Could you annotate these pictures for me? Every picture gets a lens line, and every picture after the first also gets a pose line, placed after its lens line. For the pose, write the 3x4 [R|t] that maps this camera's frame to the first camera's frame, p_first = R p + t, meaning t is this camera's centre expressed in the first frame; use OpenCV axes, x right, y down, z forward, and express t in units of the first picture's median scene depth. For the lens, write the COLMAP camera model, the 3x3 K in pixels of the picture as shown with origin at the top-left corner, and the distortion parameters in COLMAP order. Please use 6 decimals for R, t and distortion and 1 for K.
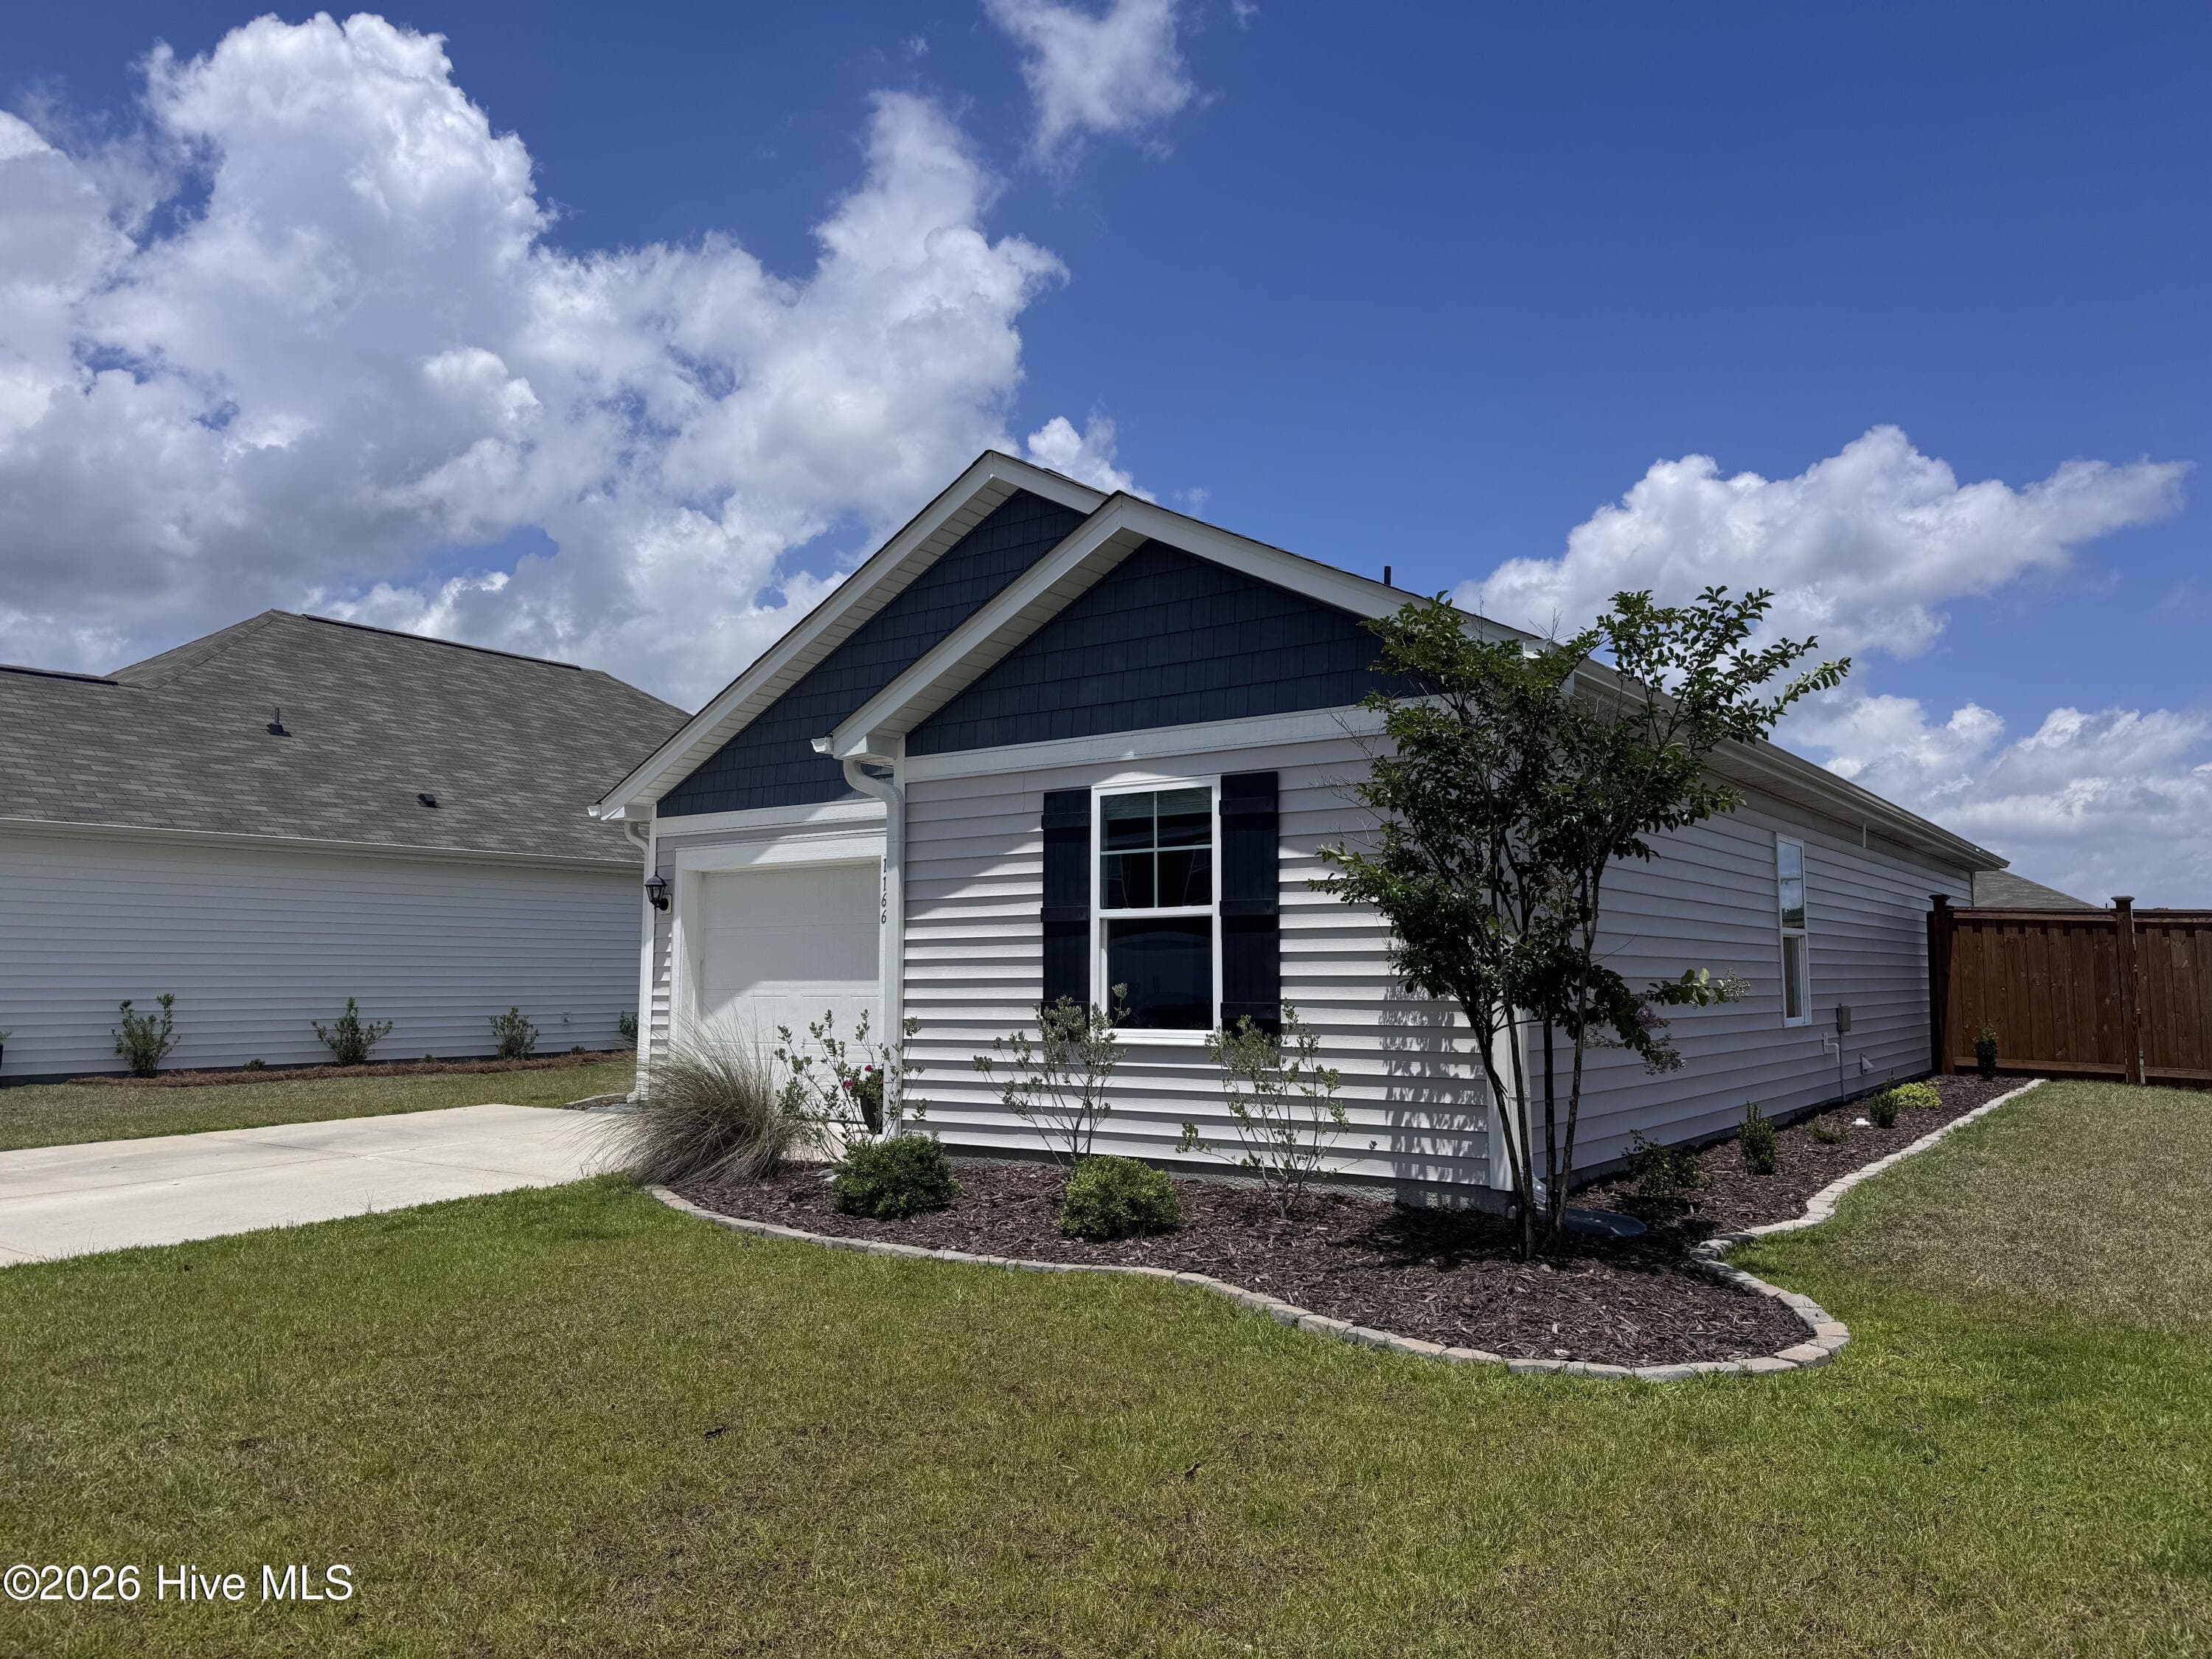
lens RADIAL K [[1578.2, 0, 1116.5], [0, 1578.2, 823.3], [0, 0, 1]] dist [0.086227, -0.136037]
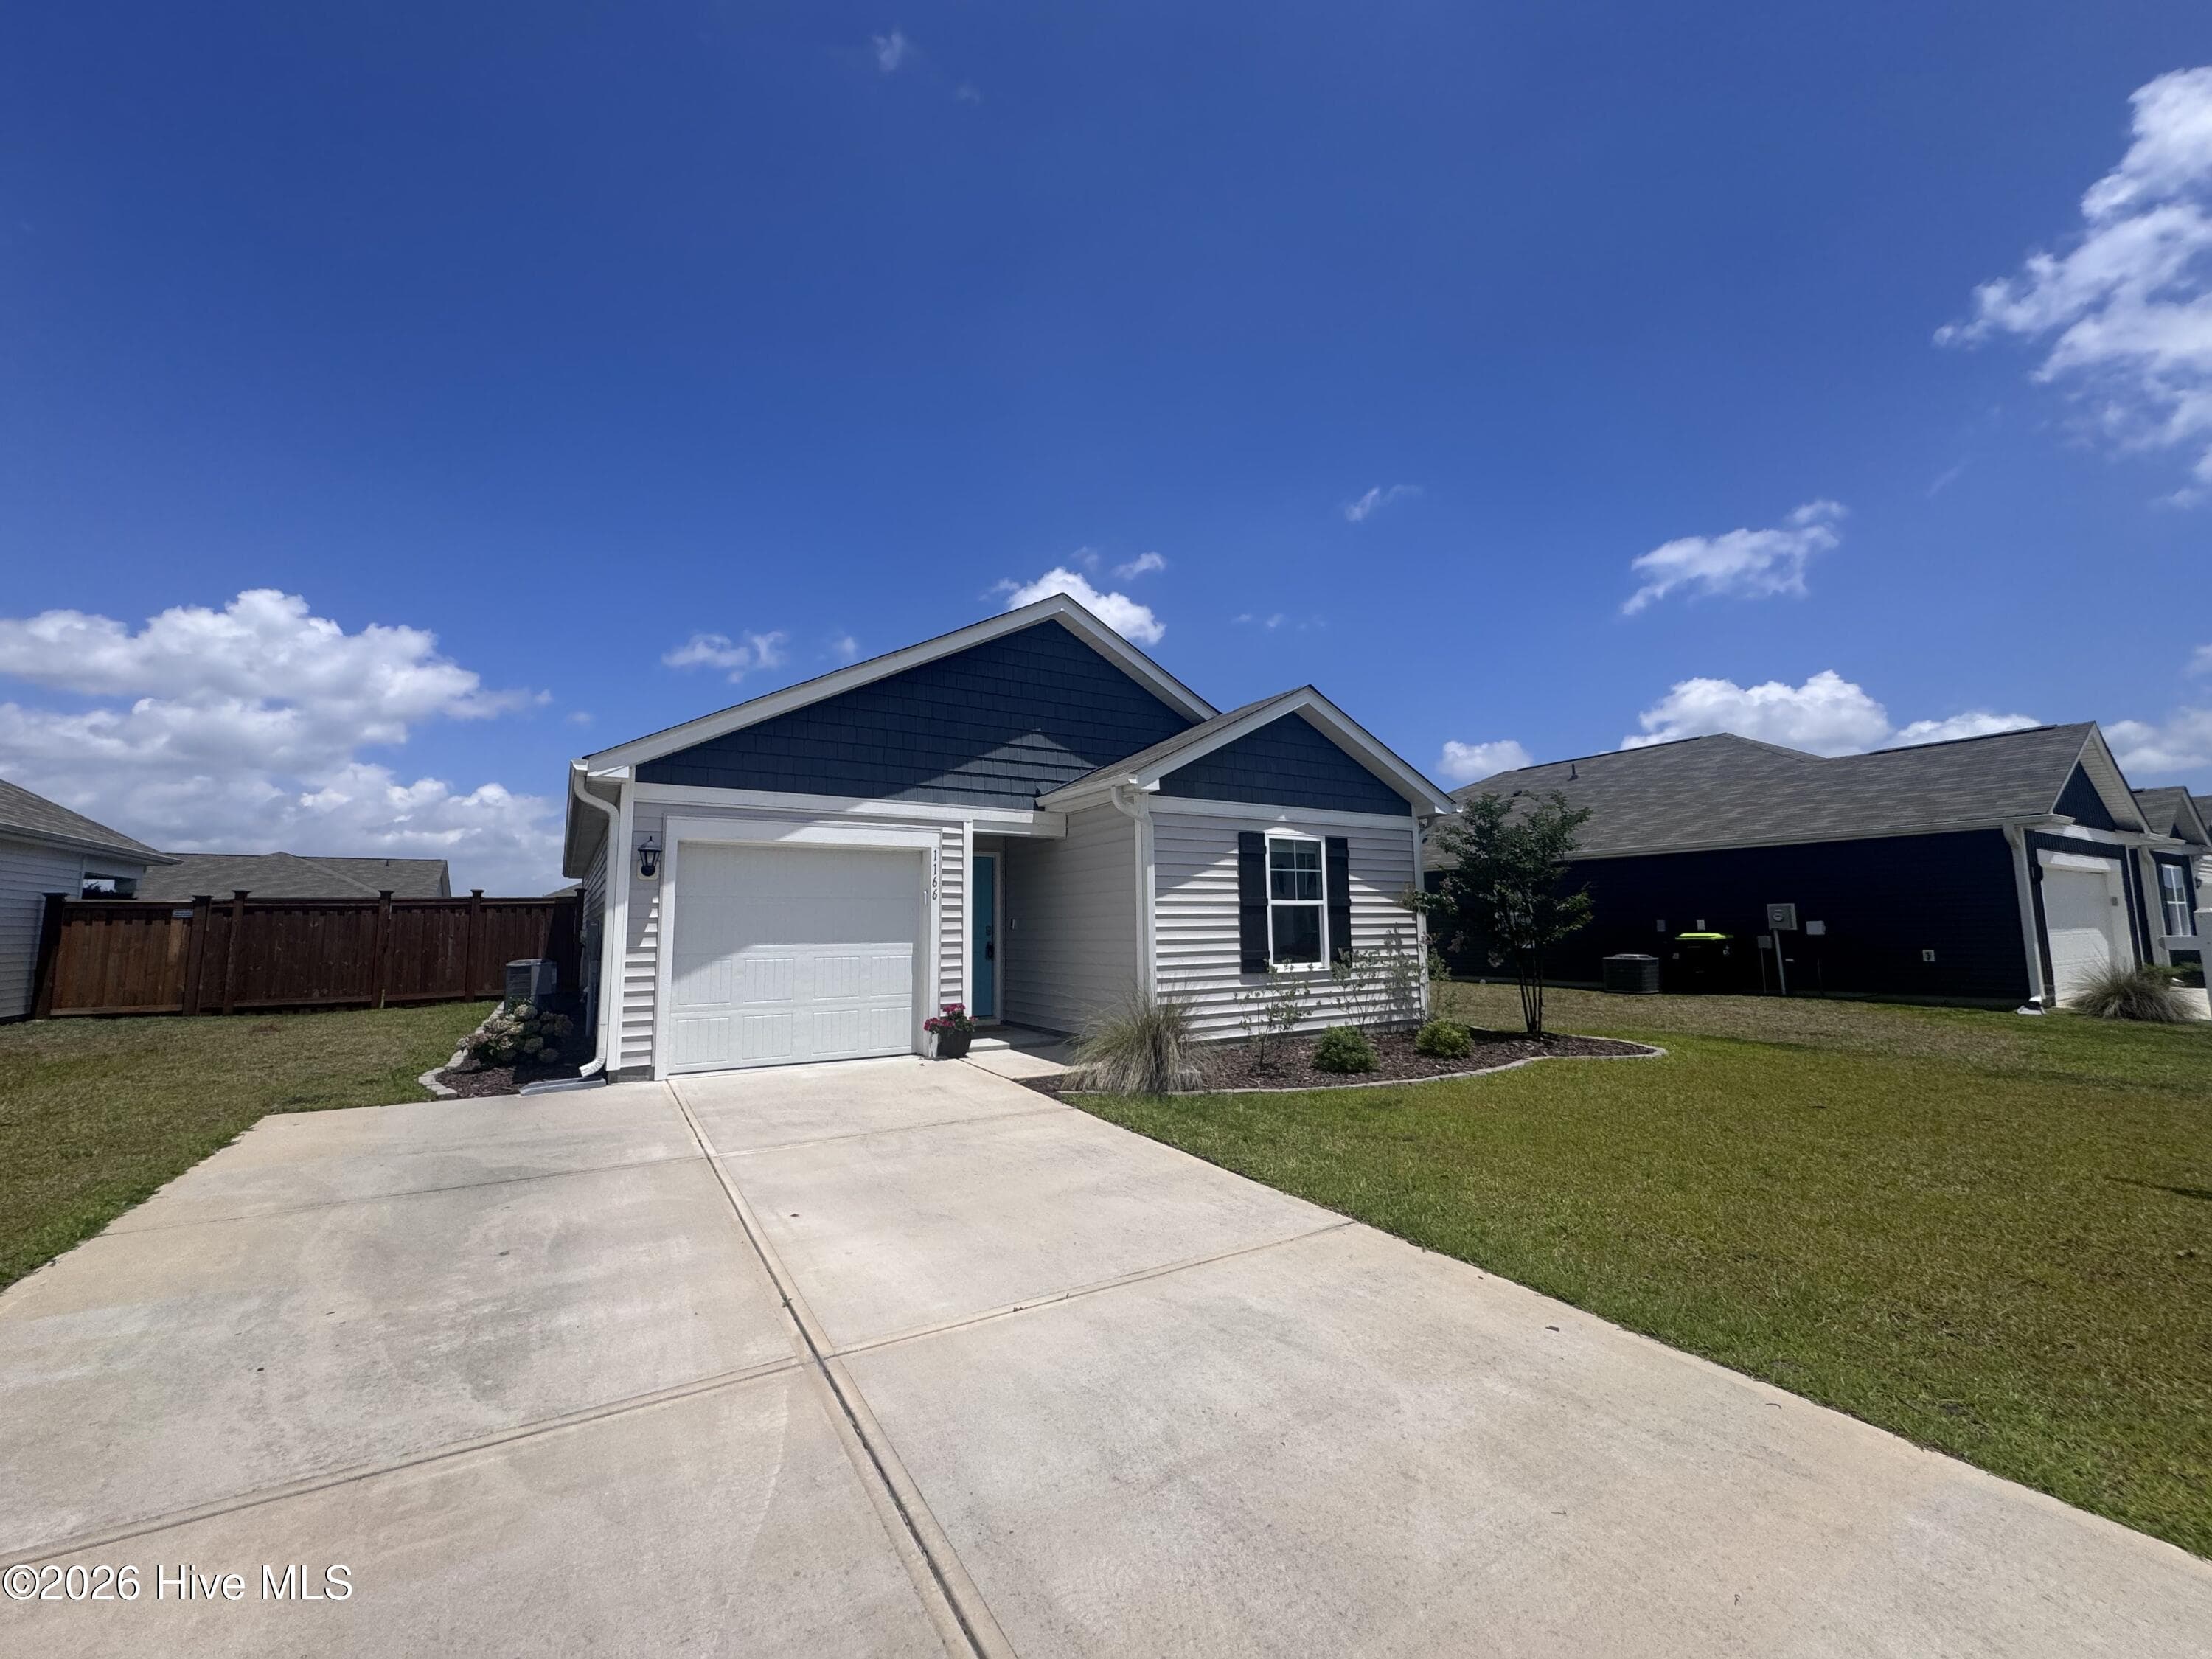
lens RADIAL K [[844.1, 0, 1106.0], [0, 844.1, 829.5], [0, 0, 1]] dist [-0.000982, 0.000113]
pose [[0.391384, 0.106952, 0.913991, -0.948431], [-0.080147, 0.993411, -0.081925, 0.065801], [-0.916731, -0.041190, 0.397377, 0.750630]]
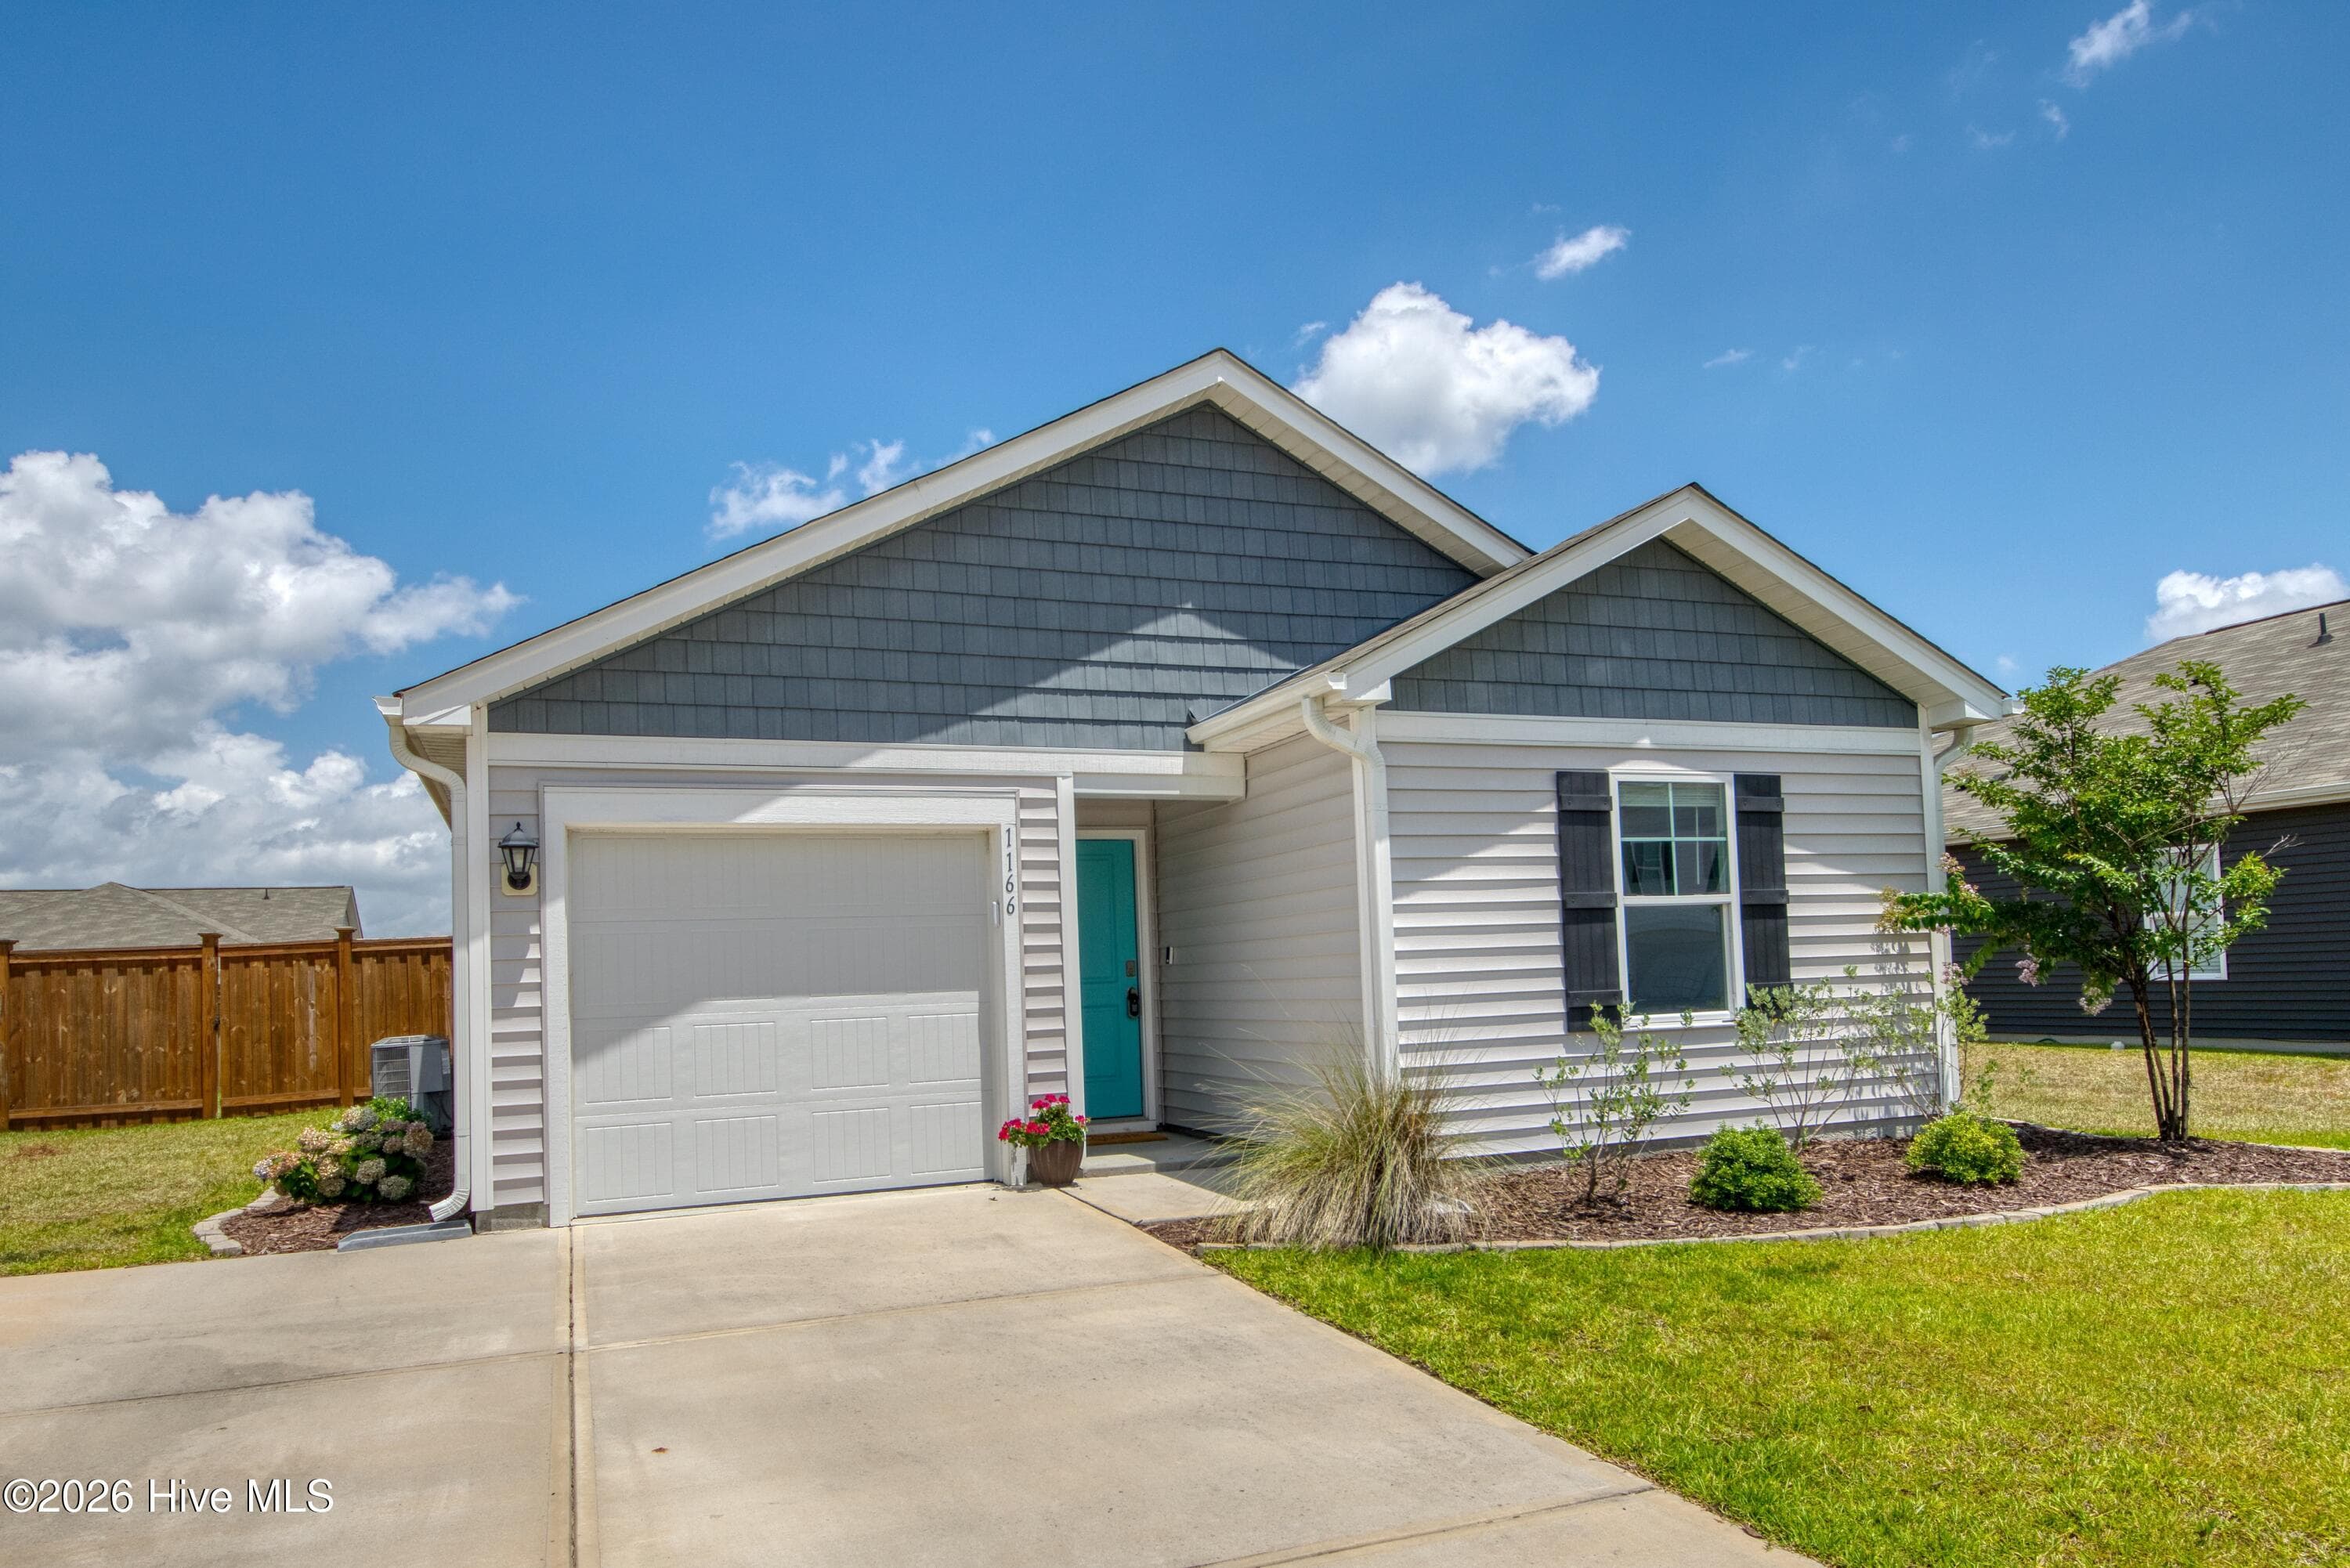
lens RADIAL K [[1476.7, 0, 1199.1], [0, 1476.7, 903.1], [0, 0, 1]] dist [0.040558, -0.031700]
pose [[0.531638, 0.026382, 0.846561, -0.891566], [-0.047757, 0.998858, -0.001137, 0.069176], [-0.845624, -0.039825, 0.532291, 0.695877]]
